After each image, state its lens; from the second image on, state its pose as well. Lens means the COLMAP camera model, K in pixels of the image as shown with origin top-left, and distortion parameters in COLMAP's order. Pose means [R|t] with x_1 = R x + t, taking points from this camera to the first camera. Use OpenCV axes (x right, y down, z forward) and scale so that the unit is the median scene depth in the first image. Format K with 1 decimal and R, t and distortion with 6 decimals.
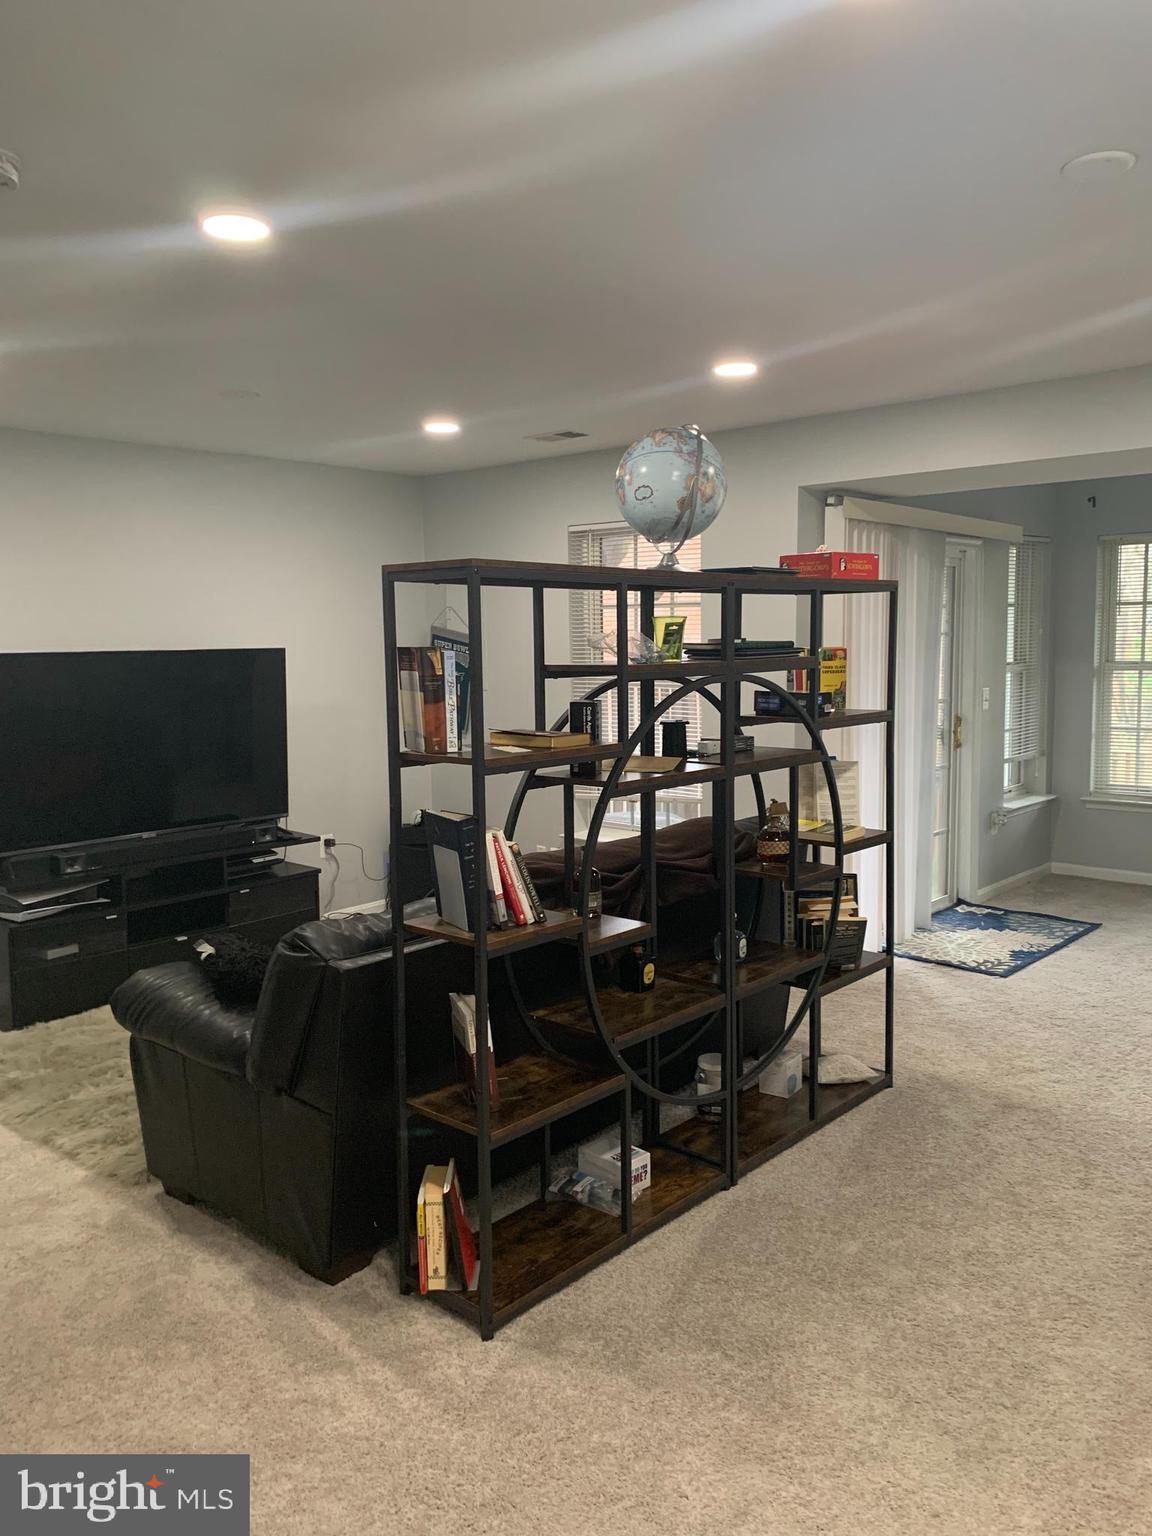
lens RADIAL K [[1183.0, 0, 577.2], [0, 1183.0, 768.0], [0, 0, 1]] dist [0.044041, -0.020915]
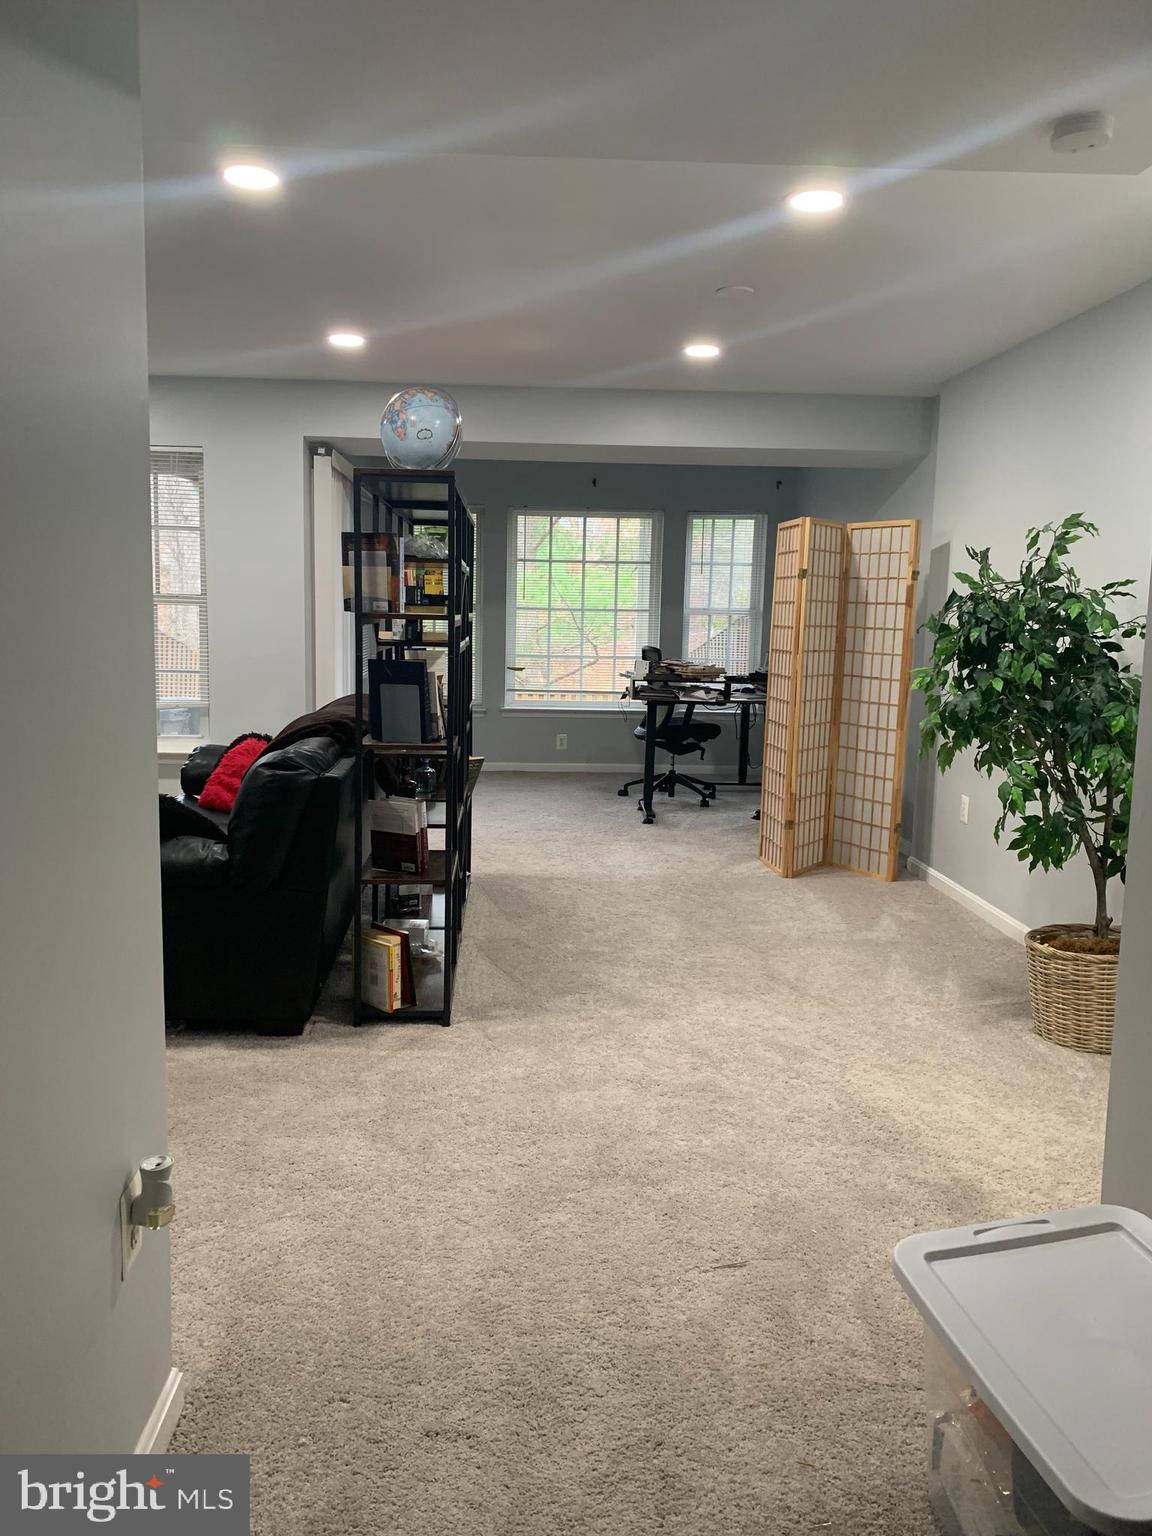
lens RADIAL K [[1183.0, 0, 565.6], [0, 1183.0, 765.0], [0, 0, 1]] dist [0.044041, -0.020915]
pose [[0.708073, -0.060509, 0.703542, -0.950030], [0.042324, 0.998167, 0.043253, 0.110586], [-0.704870, -0.000850, 0.709336, -0.106163]]
